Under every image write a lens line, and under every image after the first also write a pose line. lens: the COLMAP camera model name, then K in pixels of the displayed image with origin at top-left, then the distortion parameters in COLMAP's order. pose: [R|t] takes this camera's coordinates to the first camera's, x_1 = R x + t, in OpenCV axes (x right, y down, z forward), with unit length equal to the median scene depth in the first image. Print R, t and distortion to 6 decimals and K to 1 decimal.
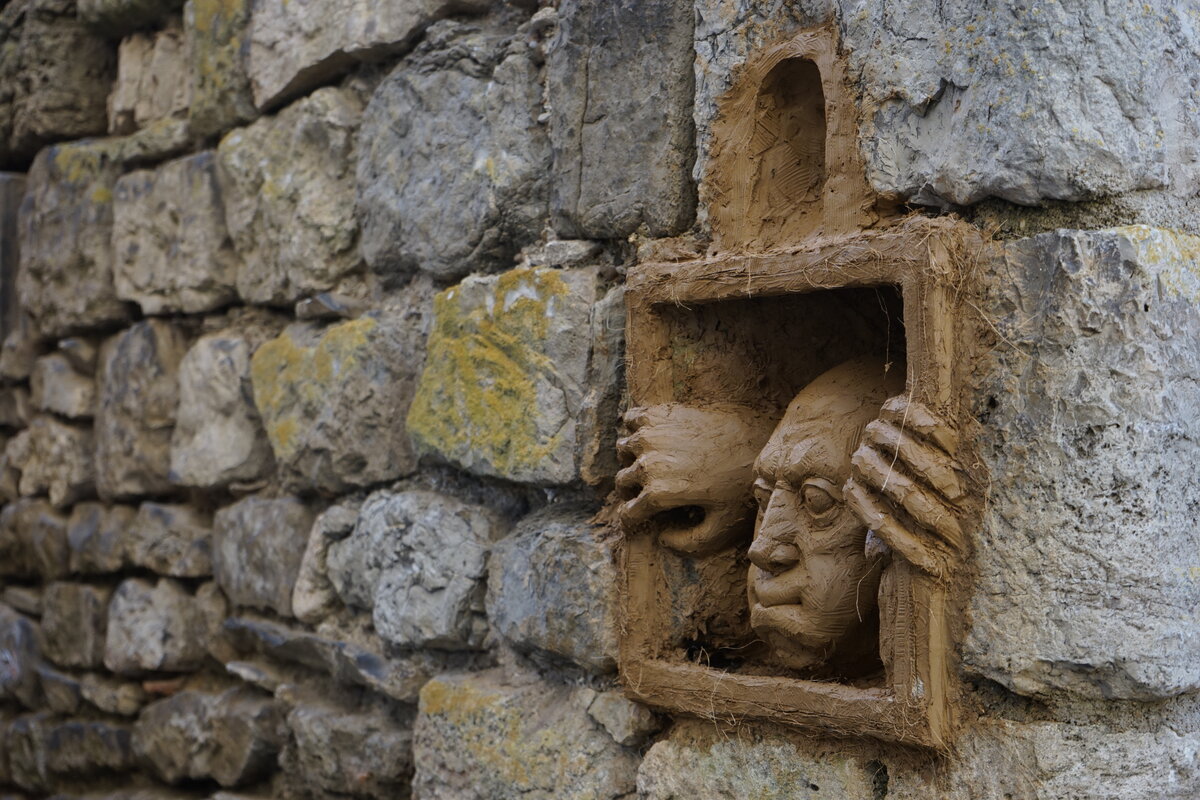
lens RADIAL K [[2457.1, 0, 600.0], [0, 2457.1, 400.0], [0, 0, 1]] dist [-0.080052, 0.592396]
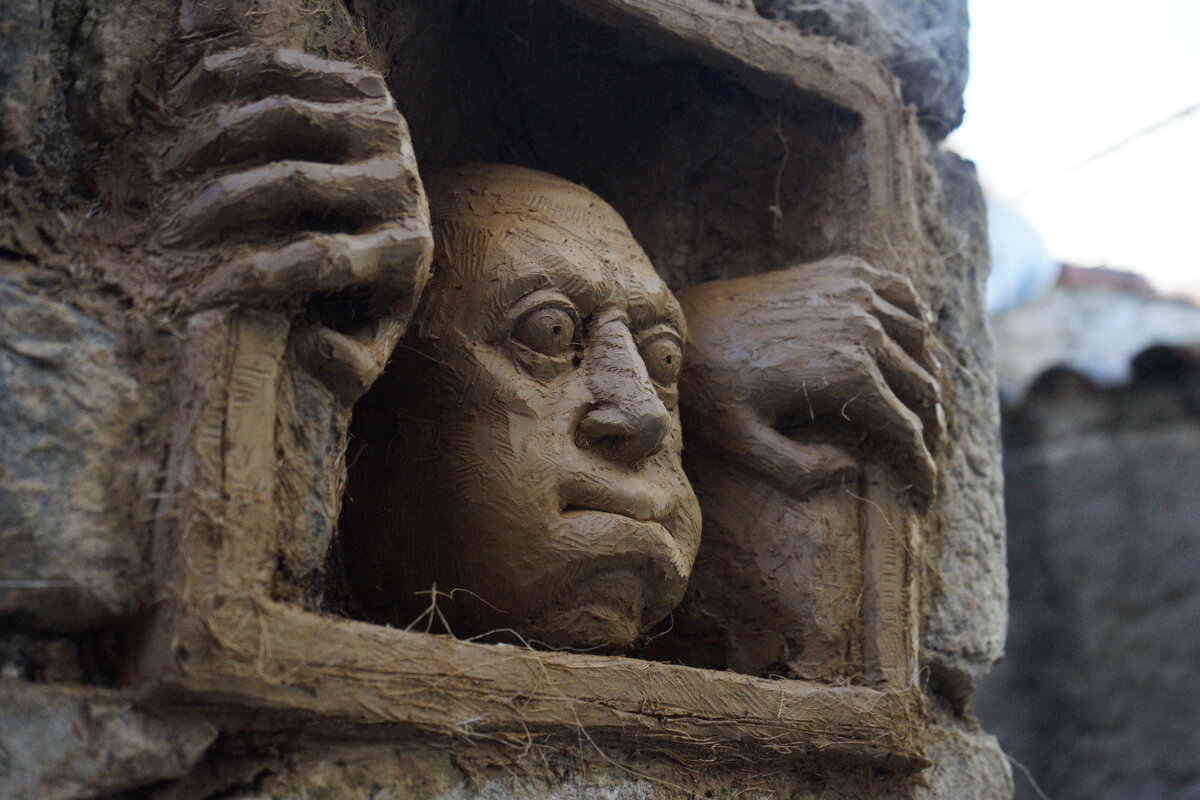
lens RADIAL K [[1734.9, 0, 600.0], [0, 1734.9, 400.0], [0, 0, 1]] dist [-0.026864, 0.063272]
pose [[-0.149352, 0.296165, 0.943388, -0.301198], [-0.011537, 0.953502, -0.301167, 0.174610], [-0.988717, -0.055864, -0.138991, 1.063121]]
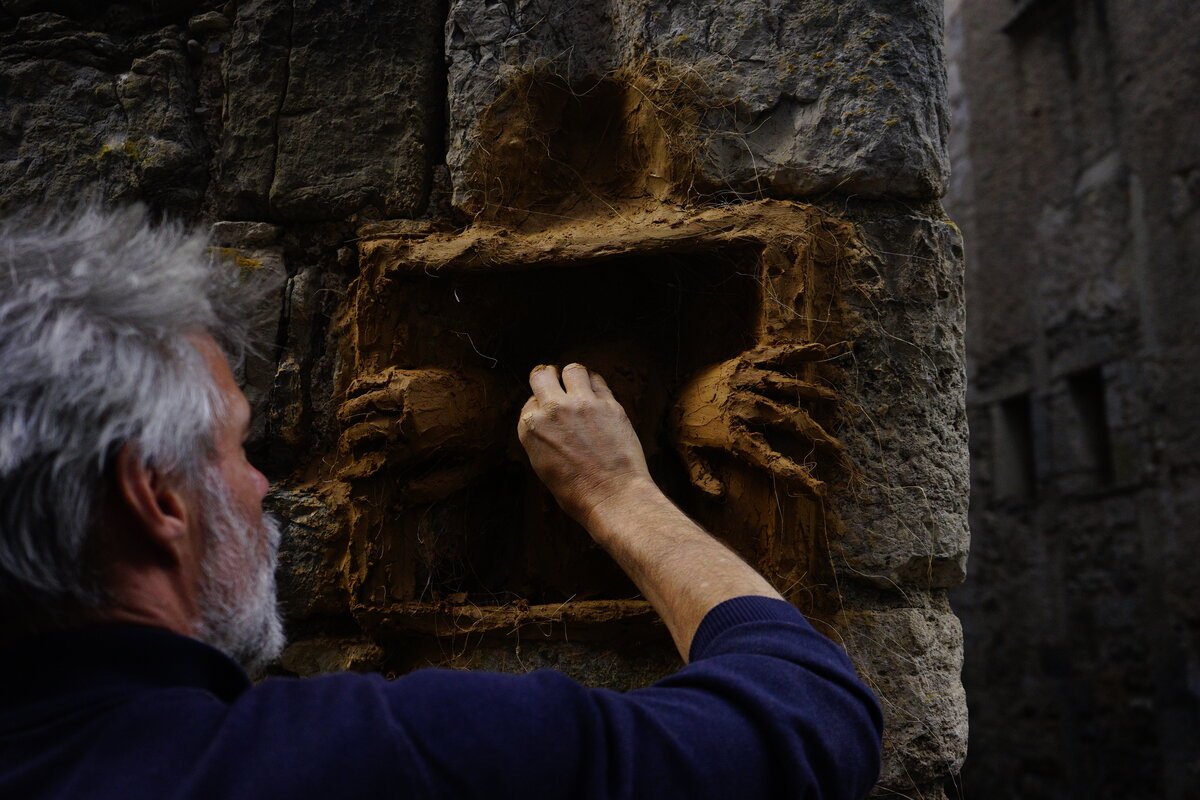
lens RADIAL K [[1328.4, 0, 600.0], [0, 1328.4, 400.0], [0, 0, 1]] dist [-0.008313, 0.019458]
pose [[0.698711, 0.078386, 0.711097, -0.360591], [0.002025, 0.993758, -0.111535, 0.090178], [-0.715402, 0.079371, 0.694191, 0.568805]]
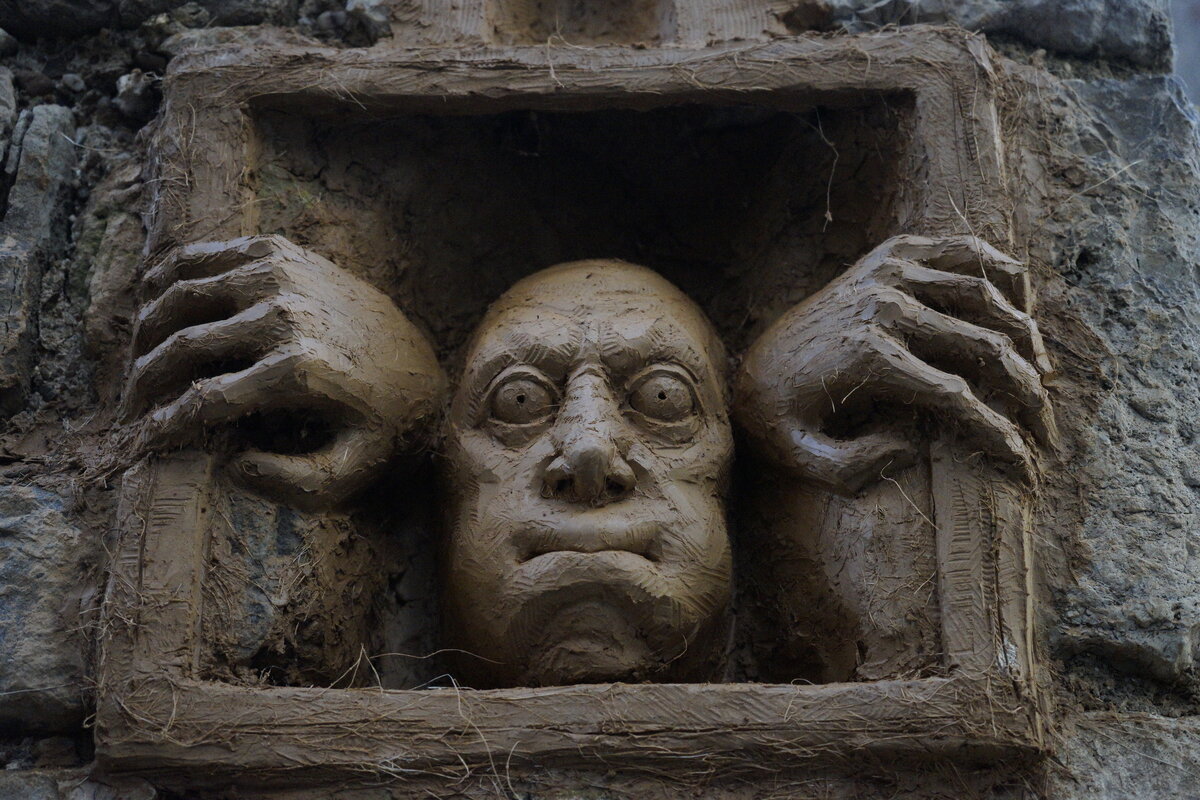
lens RADIAL K [[1859.0, 0, 600.0], [0, 1859.0, 400.0], [0, 0, 1]] dist [-0.007258, 0.014421]
pose [[0.535915, 0.352135, 0.767331, -0.272427], [-0.002839, 0.909613, -0.415447, 0.230476], [-0.844267, 0.220465, 0.488475, 0.780526]]
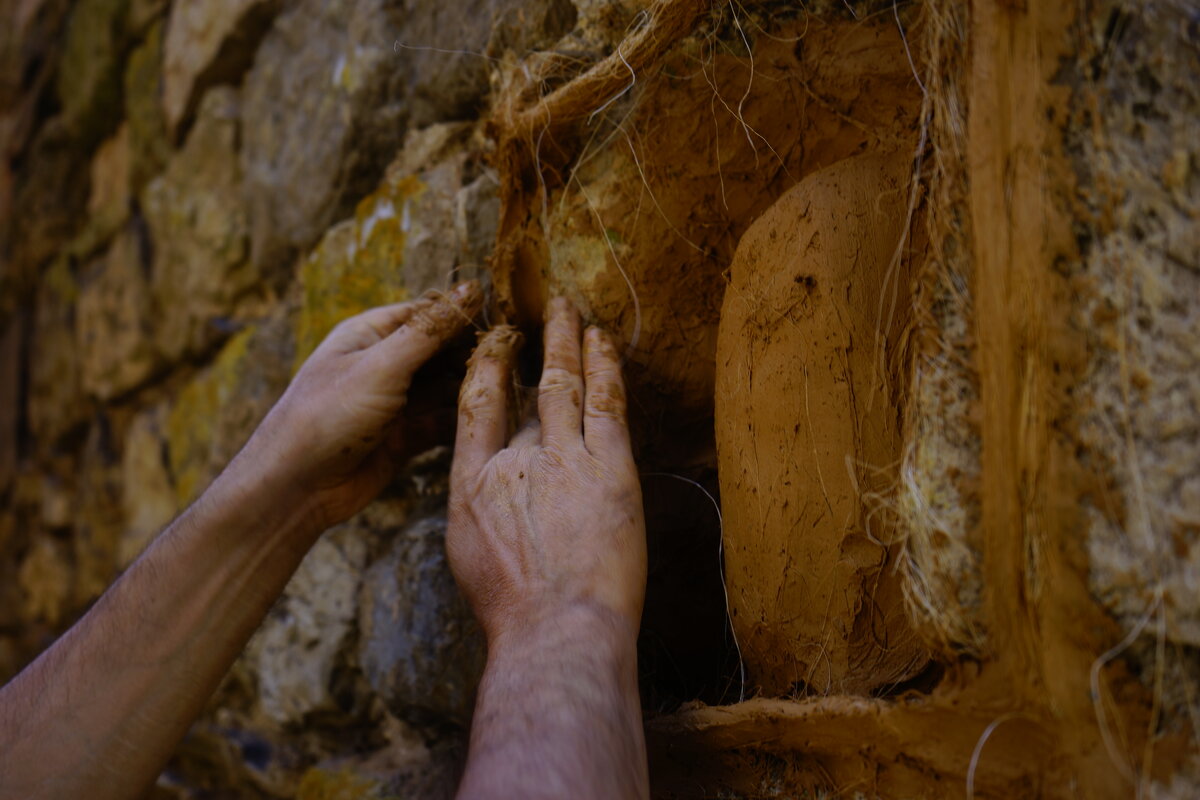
lens RADIAL K [[1575.3, 0, 600.0], [0, 1575.3, 400.0], [0, 0, 1]] dist [-0.014404, -0.014730]
pose [[0.996182, -0.060859, -0.062595, 0.071039], [0.051439, 0.988469, -0.142417, 0.095356], [0.070541, 0.138654, 0.987825, 0.644979]]
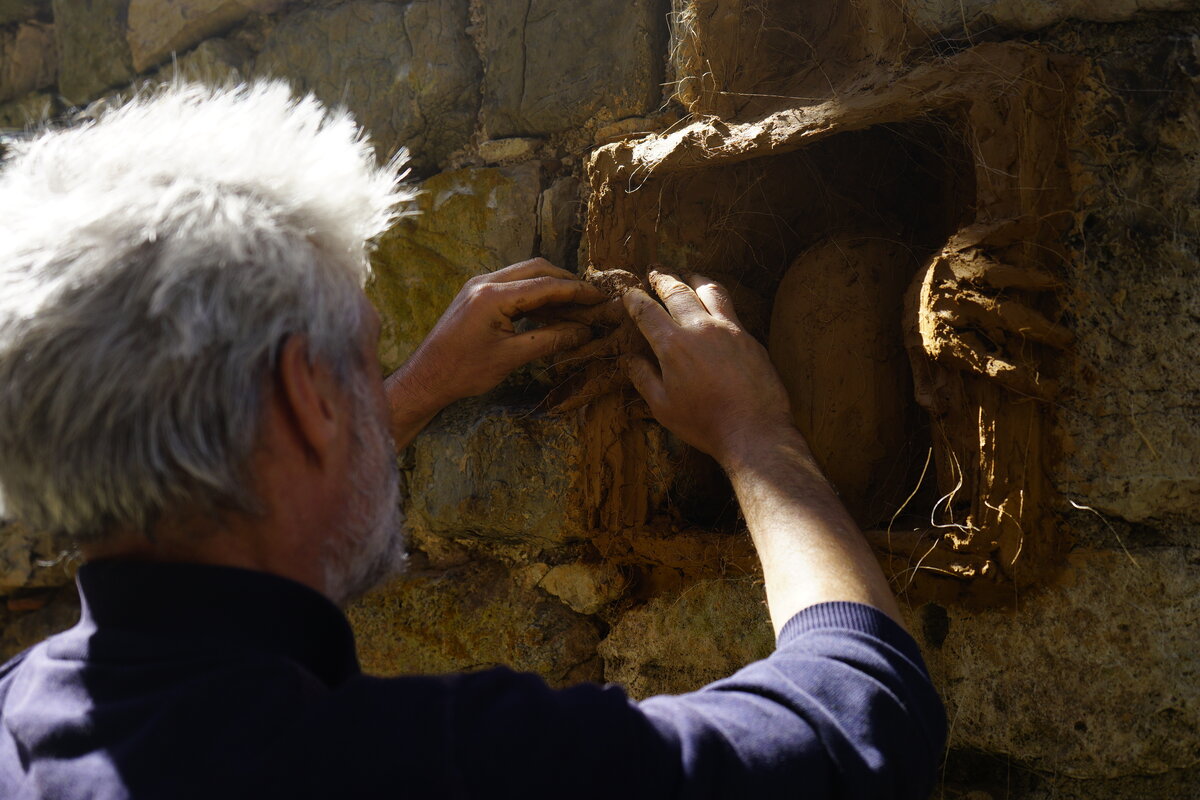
lens RADIAL K [[1492.5, 0, 600.0], [0, 1492.5, 400.0], [0, 0, 1]] dist [-0.002502, -0.025130]
pose [[0.965839, -0.005242, 0.259090, -0.162232], [0.014586, 0.999310, -0.034157, 0.080284], [-0.258732, 0.036769, 0.965249, 0.435373]]
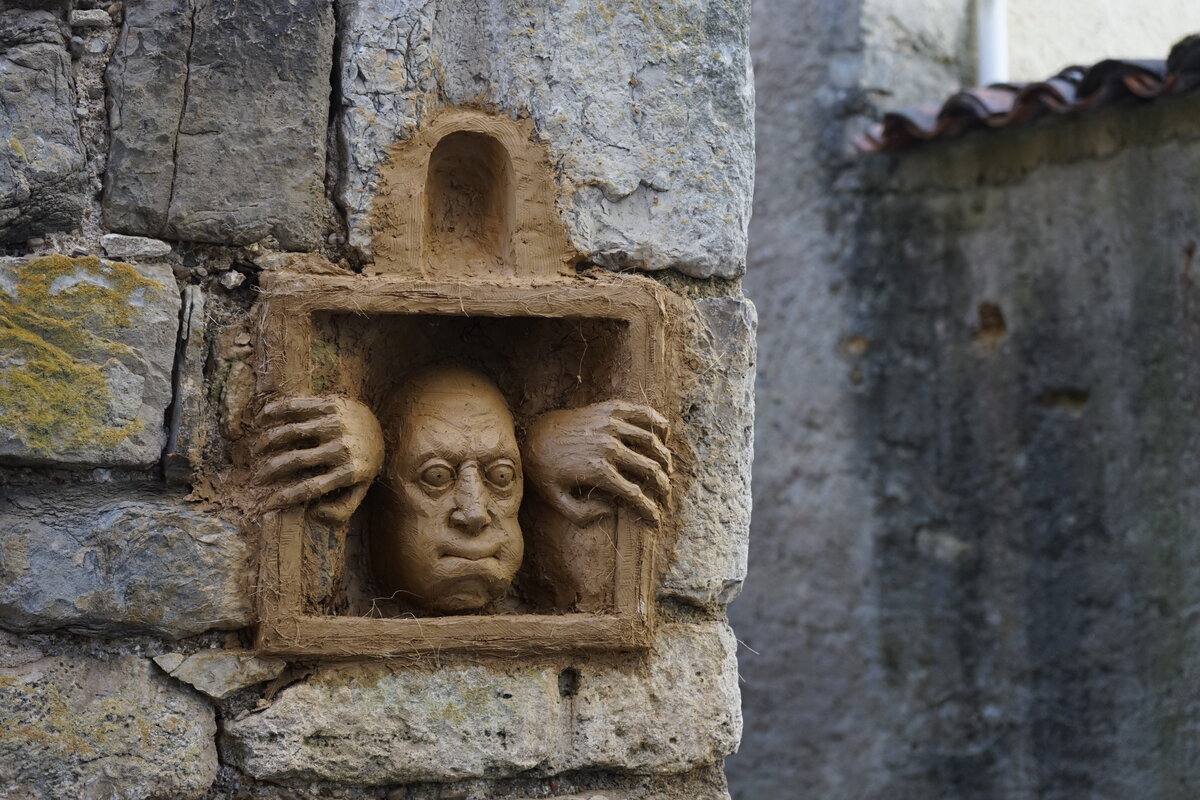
lens RADIAL K [[2457.1, 0, 600.0], [0, 2457.1, 400.0], [0, 0, 1]] dist [-0.080052, 0.592396]
pose [[0.205807, 0.039277, 0.977804, -1.168411], [-0.025131, 0.999077, -0.034841, 0.044069], [-0.978270, -0.017403, 0.206604, 0.673594]]
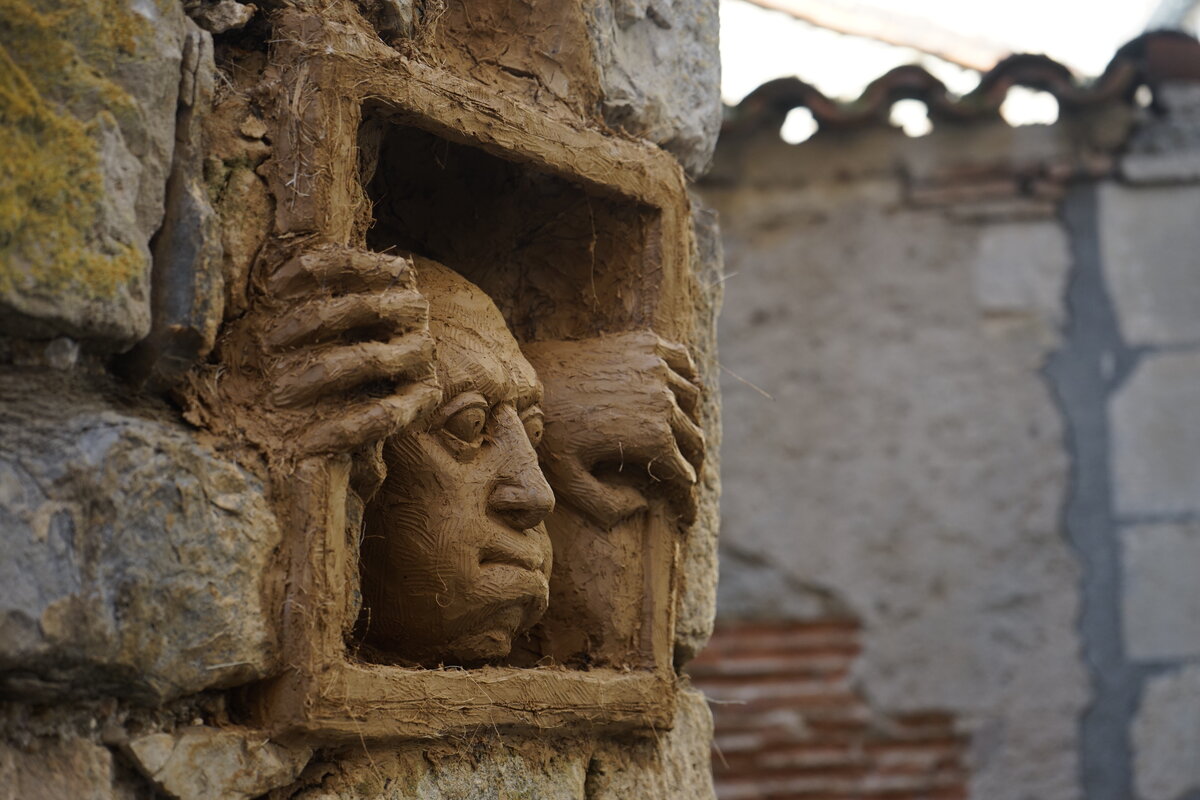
lens RADIAL K [[2280.5, 0, 600.0], [0, 2280.5, 400.0], [0, 0, 1]] dist [-0.037290, -0.048371]
pose [[-0.468982, 0.110919, 0.876215, -0.550681], [-0.019070, 0.990580, -0.135603, 0.126151], [-0.883002, -0.080305, -0.462449, 1.303091]]
